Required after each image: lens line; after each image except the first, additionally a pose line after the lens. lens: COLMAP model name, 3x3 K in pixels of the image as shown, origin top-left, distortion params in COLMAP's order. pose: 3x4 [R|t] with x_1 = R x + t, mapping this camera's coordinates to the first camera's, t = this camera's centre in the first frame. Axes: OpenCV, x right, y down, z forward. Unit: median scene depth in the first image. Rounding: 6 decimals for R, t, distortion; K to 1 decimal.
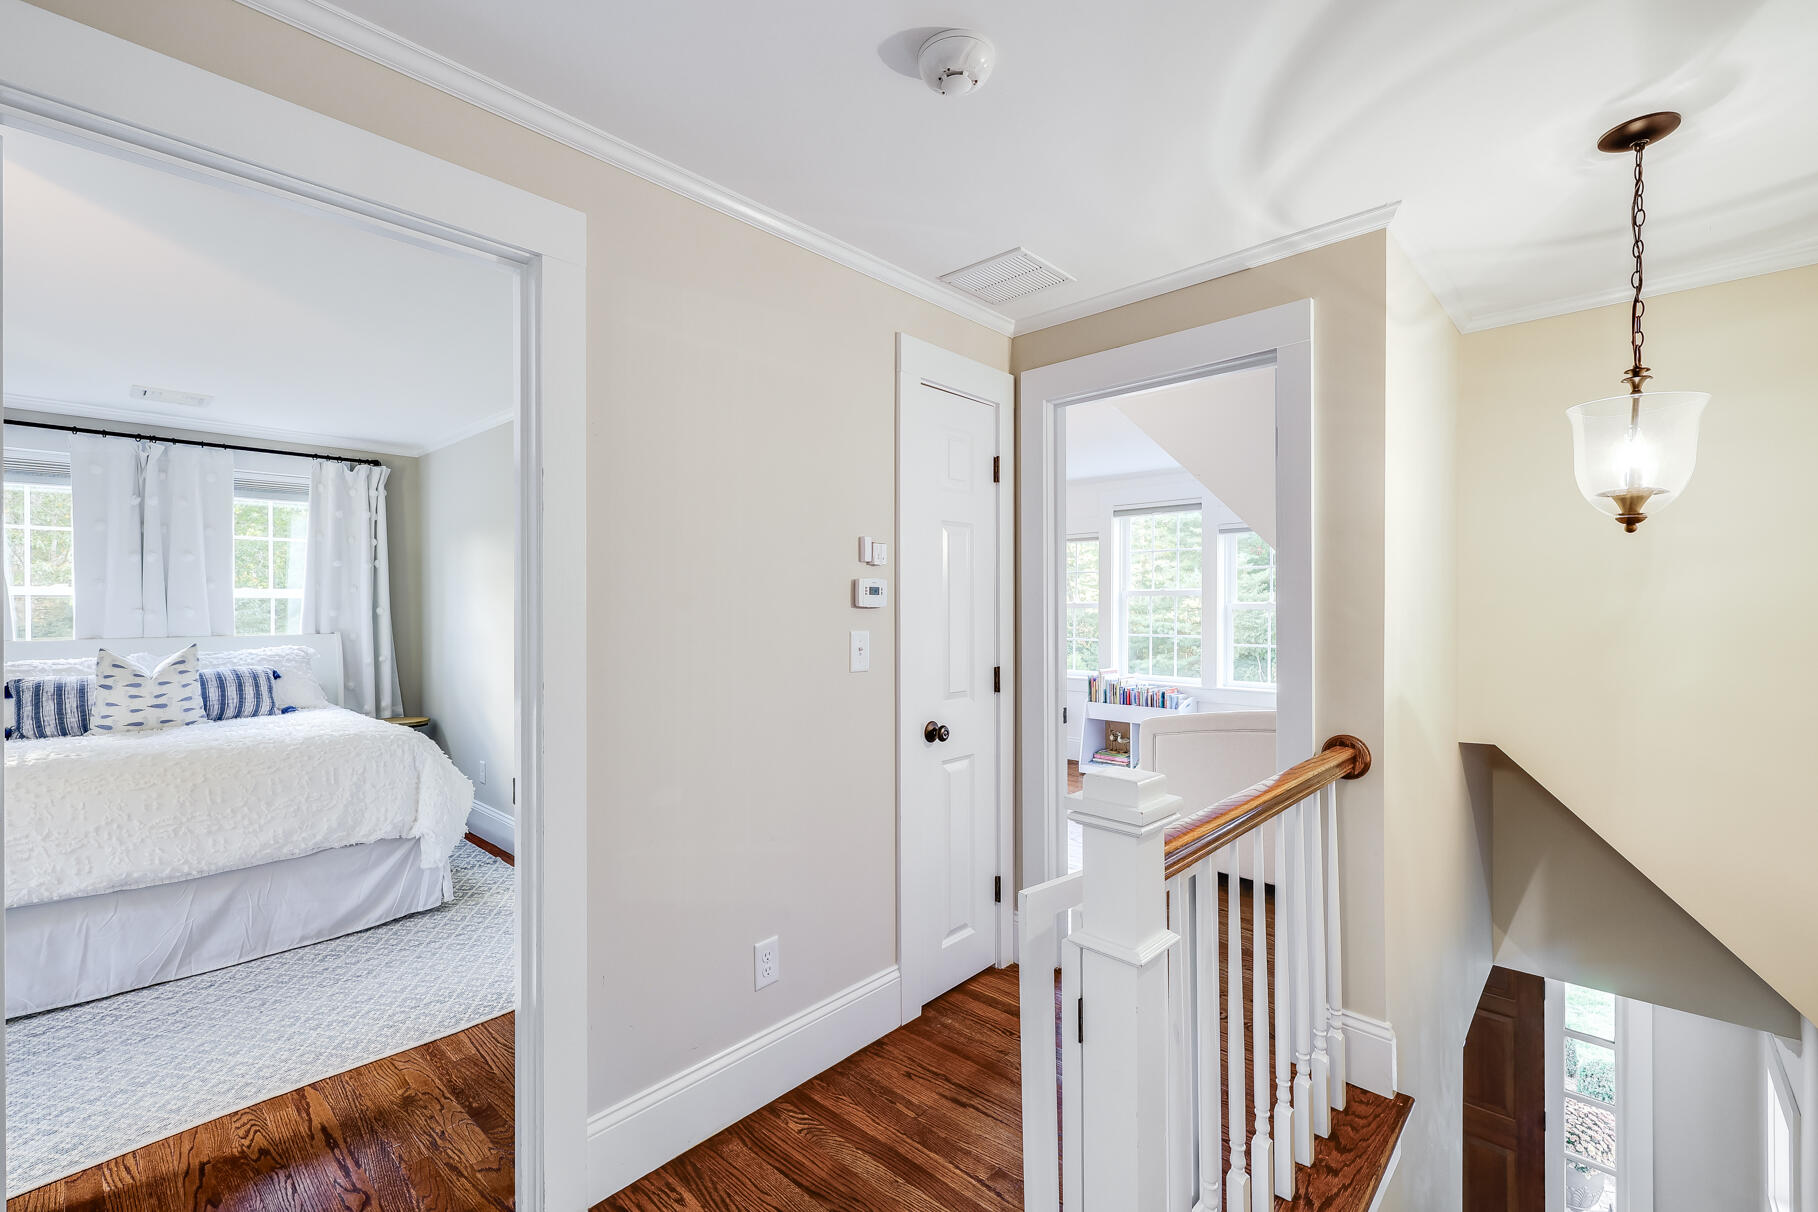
lens RADIAL K [[777.4, 0, 909.0], [0, 777.4, 606.0], [0, 0, 1]] dist [0.000287, 0.000128]
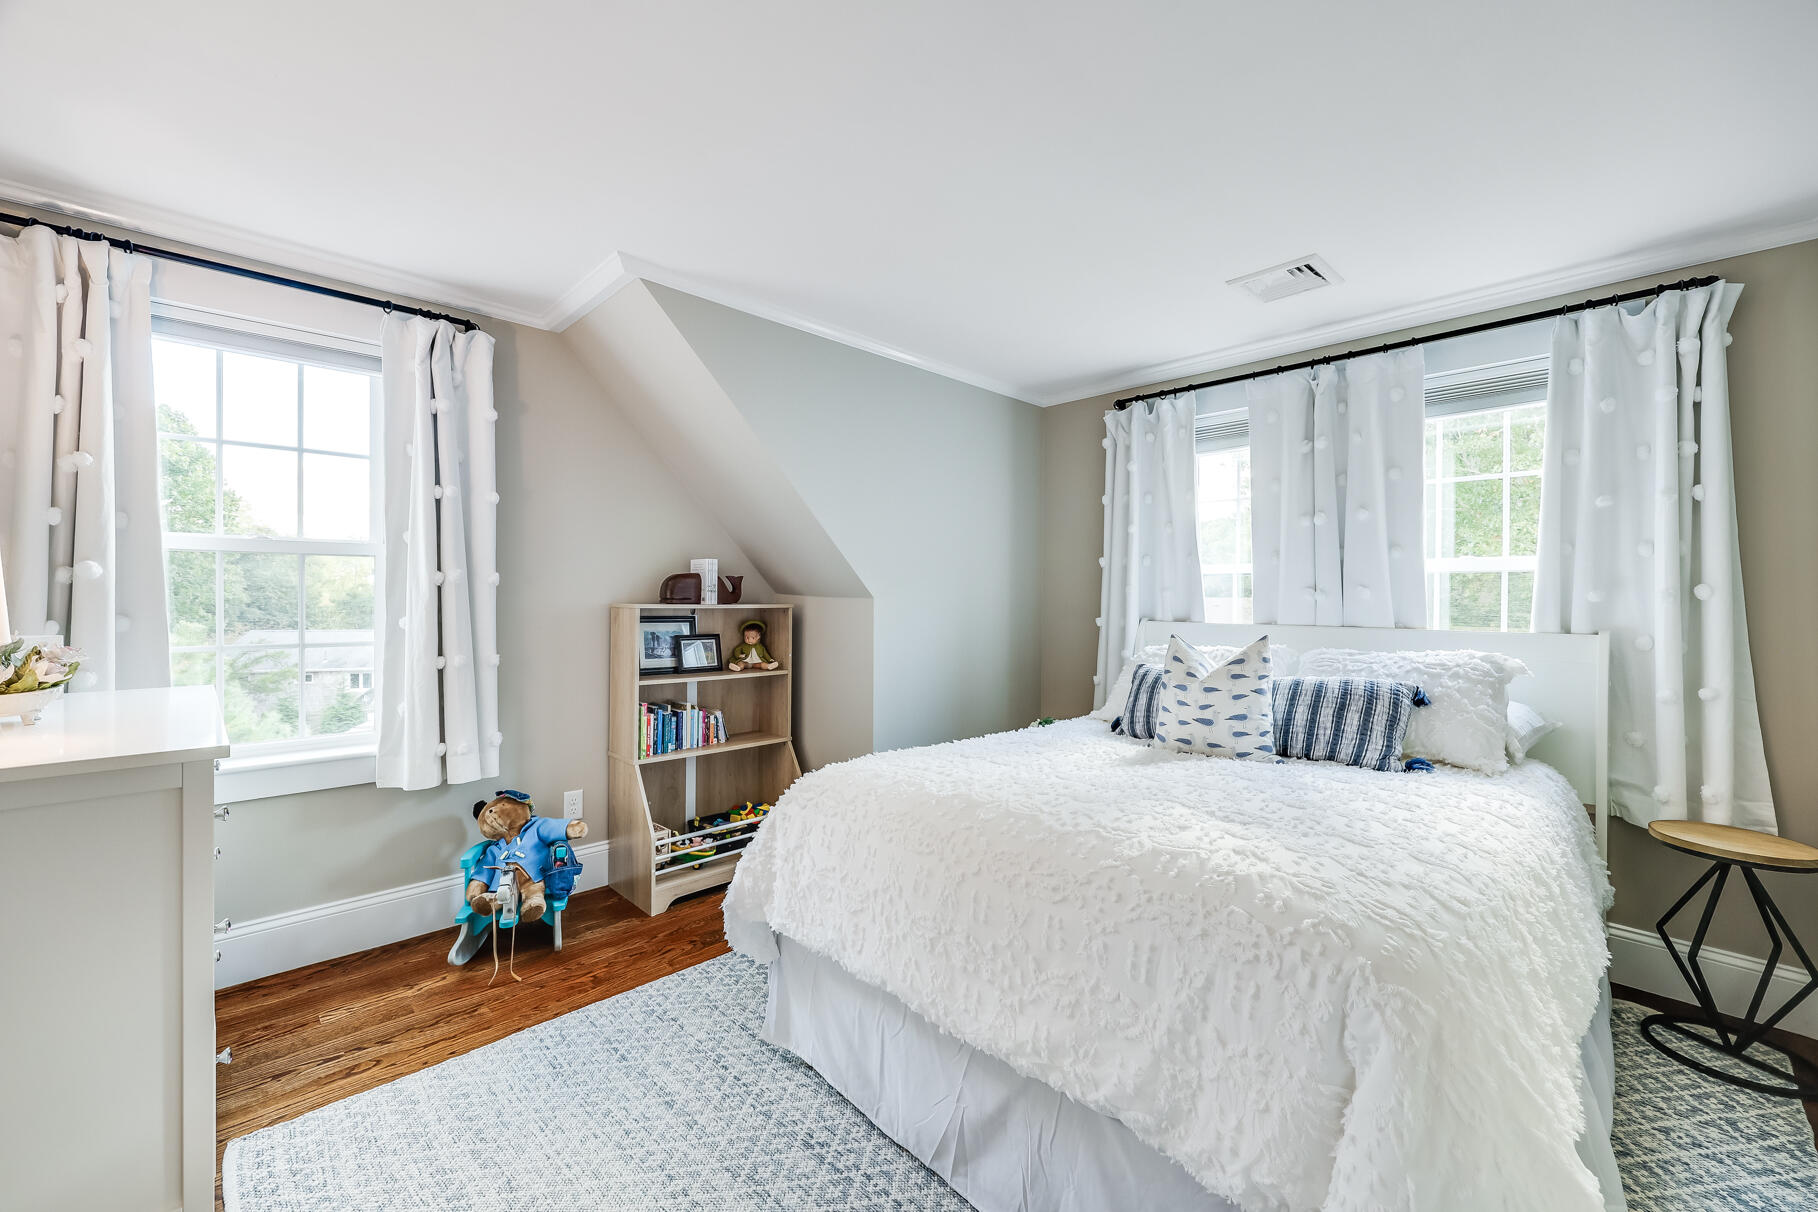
lens RADIAL K [[729.7, 0, 909.0], [0, 729.7, 606.0], [0, 0, 1]] dist [-0.000035, -0.000130]
pose [[-0.057190, 0.006980, -0.998339, -0.256609], [-0.010966, 0.999911, 0.007620, 0.020111], [0.998303, 0.011384, -0.057108, 0.659388]]
